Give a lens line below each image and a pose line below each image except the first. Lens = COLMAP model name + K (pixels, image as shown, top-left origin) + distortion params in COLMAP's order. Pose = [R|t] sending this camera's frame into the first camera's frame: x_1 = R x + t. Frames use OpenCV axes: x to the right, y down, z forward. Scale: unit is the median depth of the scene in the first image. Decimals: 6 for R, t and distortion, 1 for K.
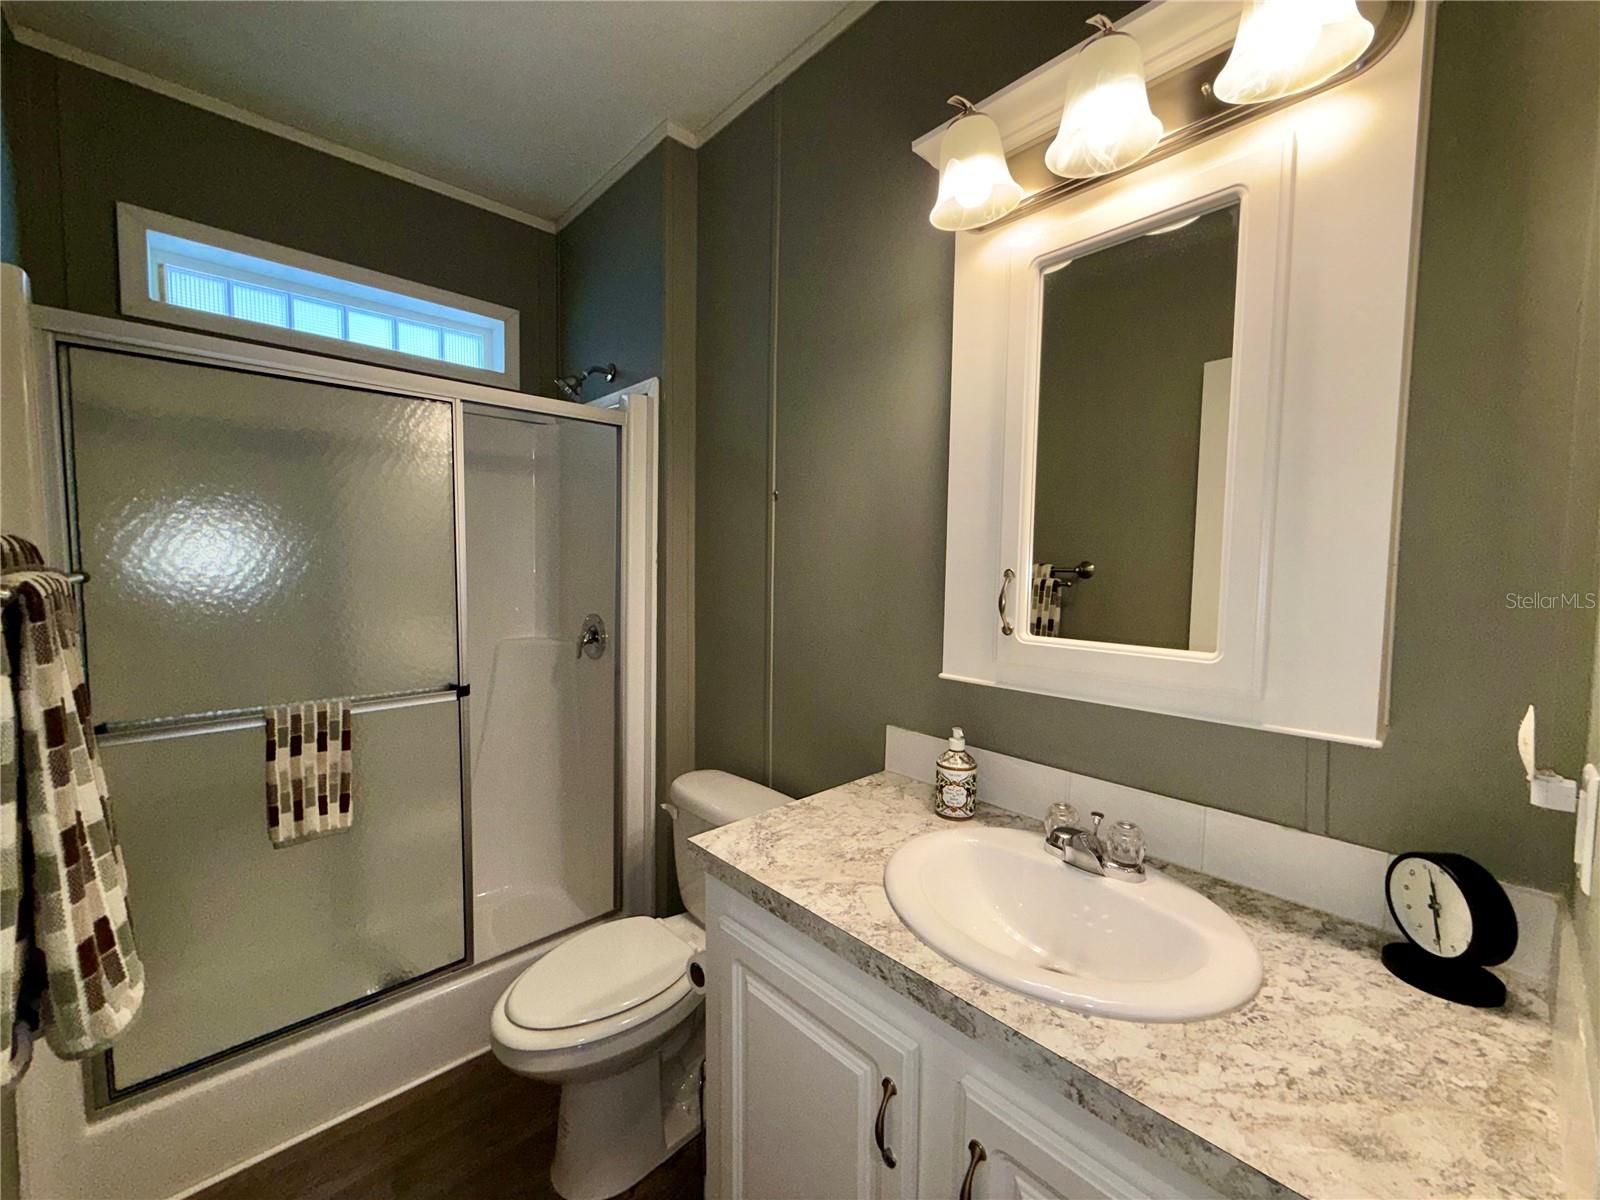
lens RADIAL K [[638.3, 0, 795.4], [0, 638.3, 600.7], [0, 0, 1]] dist [-0.000938, 0.000231]
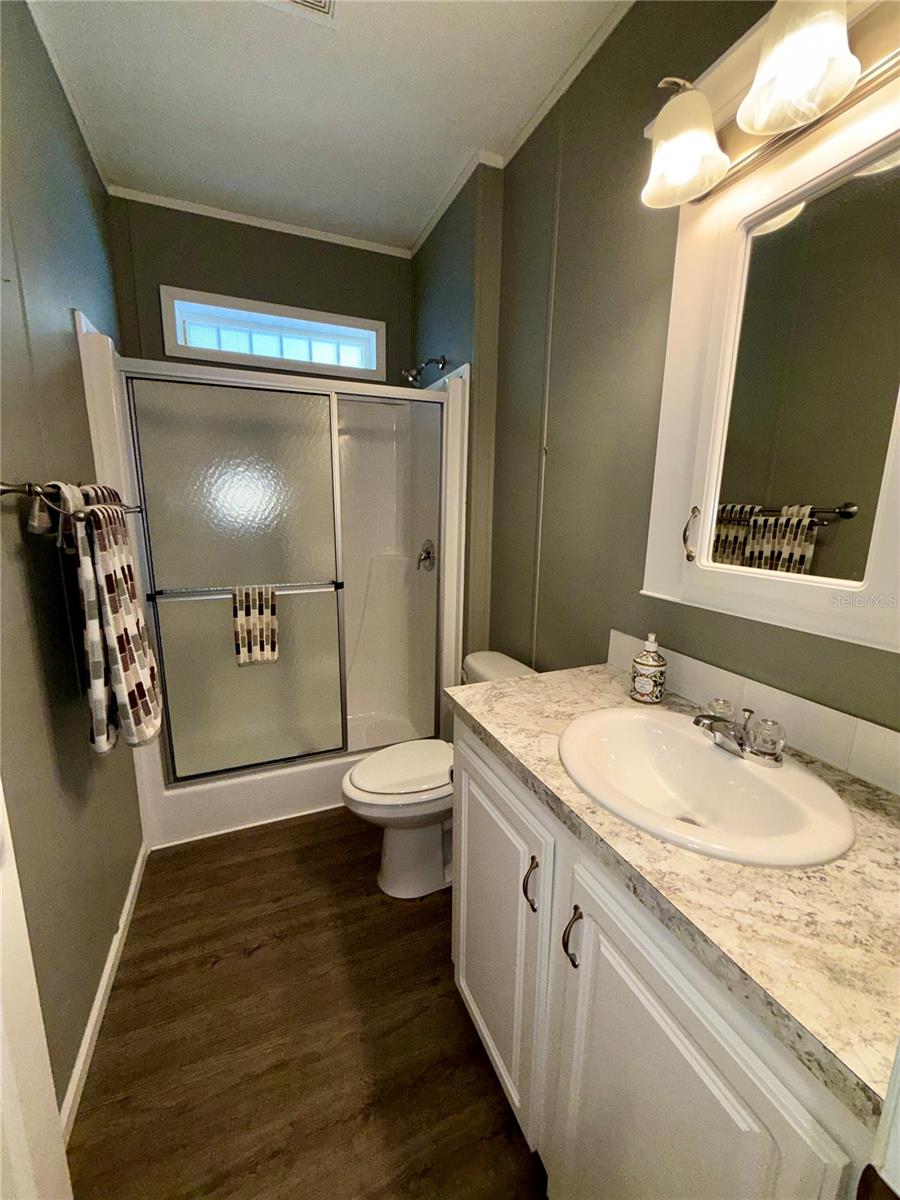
lens RADIAL K [[478.8, 0, 449.9], [0, 478.8, 596.3], [0, 0, 1]] dist [-0.000938, 0.000231]
pose [[0.939449, 0.065941, -0.336285, 0.196417], [-0.022878, 0.991191, 0.130446, 0.010387], [0.341925, -0.114854, 0.932682, -0.017854]]
